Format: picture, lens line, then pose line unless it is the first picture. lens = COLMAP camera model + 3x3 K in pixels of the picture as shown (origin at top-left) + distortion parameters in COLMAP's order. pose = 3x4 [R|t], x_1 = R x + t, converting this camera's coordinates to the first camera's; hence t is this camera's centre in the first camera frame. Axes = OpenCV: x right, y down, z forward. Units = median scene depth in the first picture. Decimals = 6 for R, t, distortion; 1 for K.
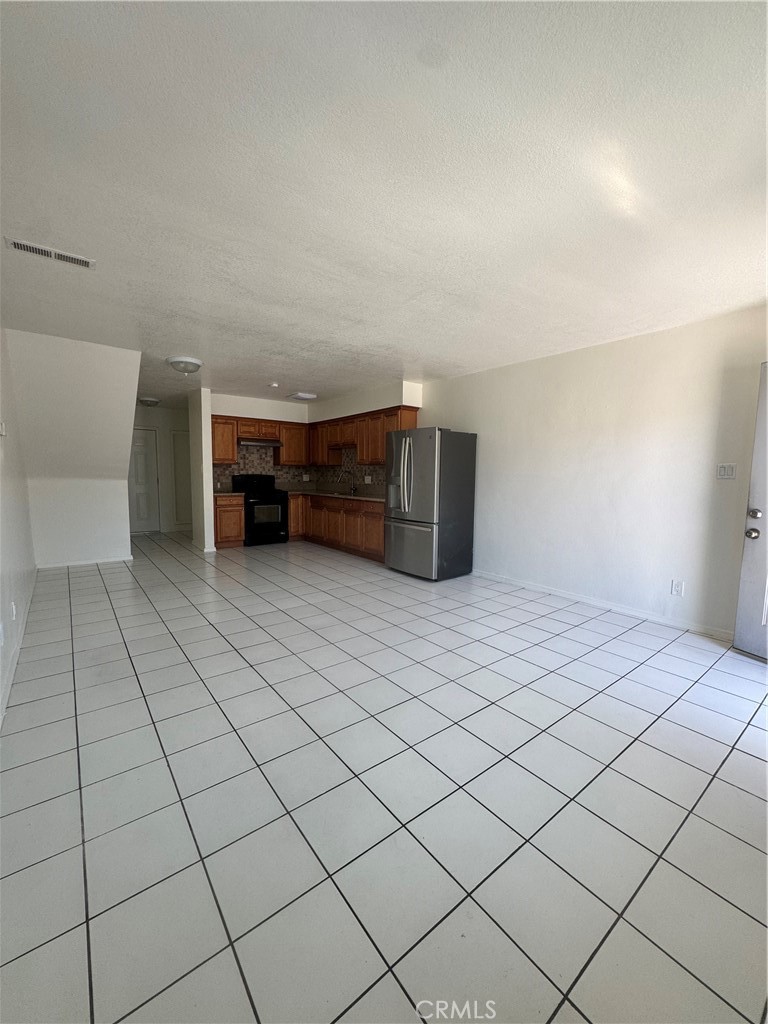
lens RADIAL K [[410.6, 0, 384.0], [0, 410.6, 512.0], [0, 0, 1]] dist [-0.000528, -0.000123]
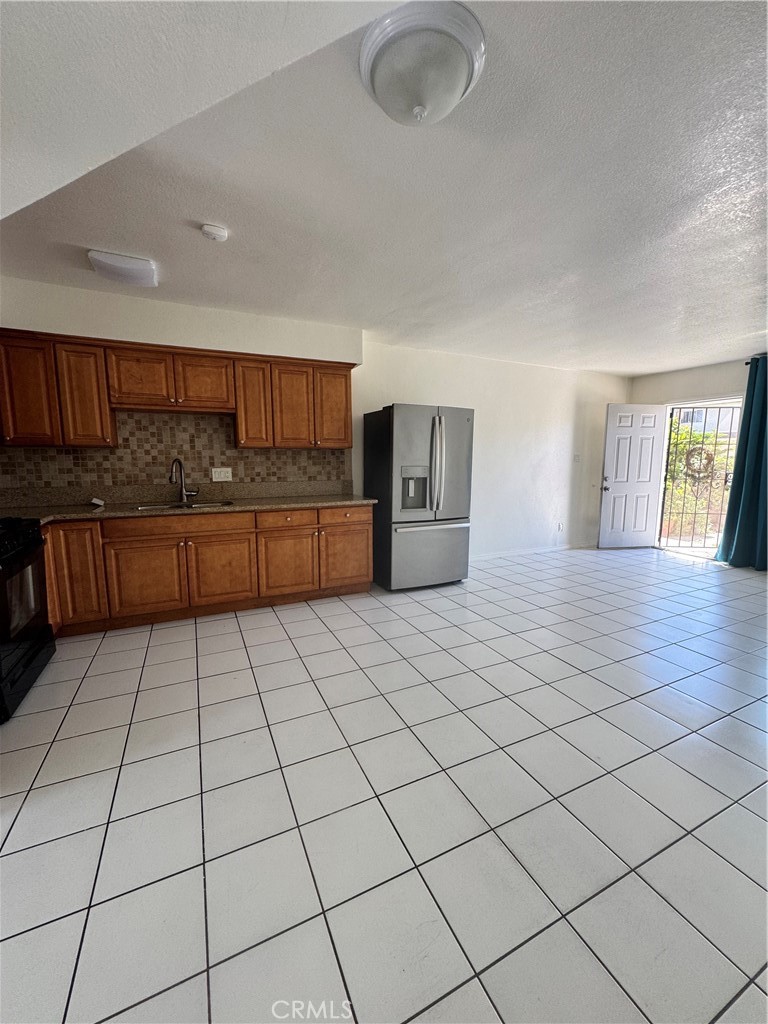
lens RADIAL K [[409.7, 0, 384.0], [0, 409.7, 512.0], [0, 0, 1]] dist [-0.000513, 0.000054]
pose [[0.217311, -0.137771, 0.966331, -0.522705], [0.094657, 0.988298, 0.119616, -0.071556], [-0.971502, 0.065477, 0.227809, 0.644683]]
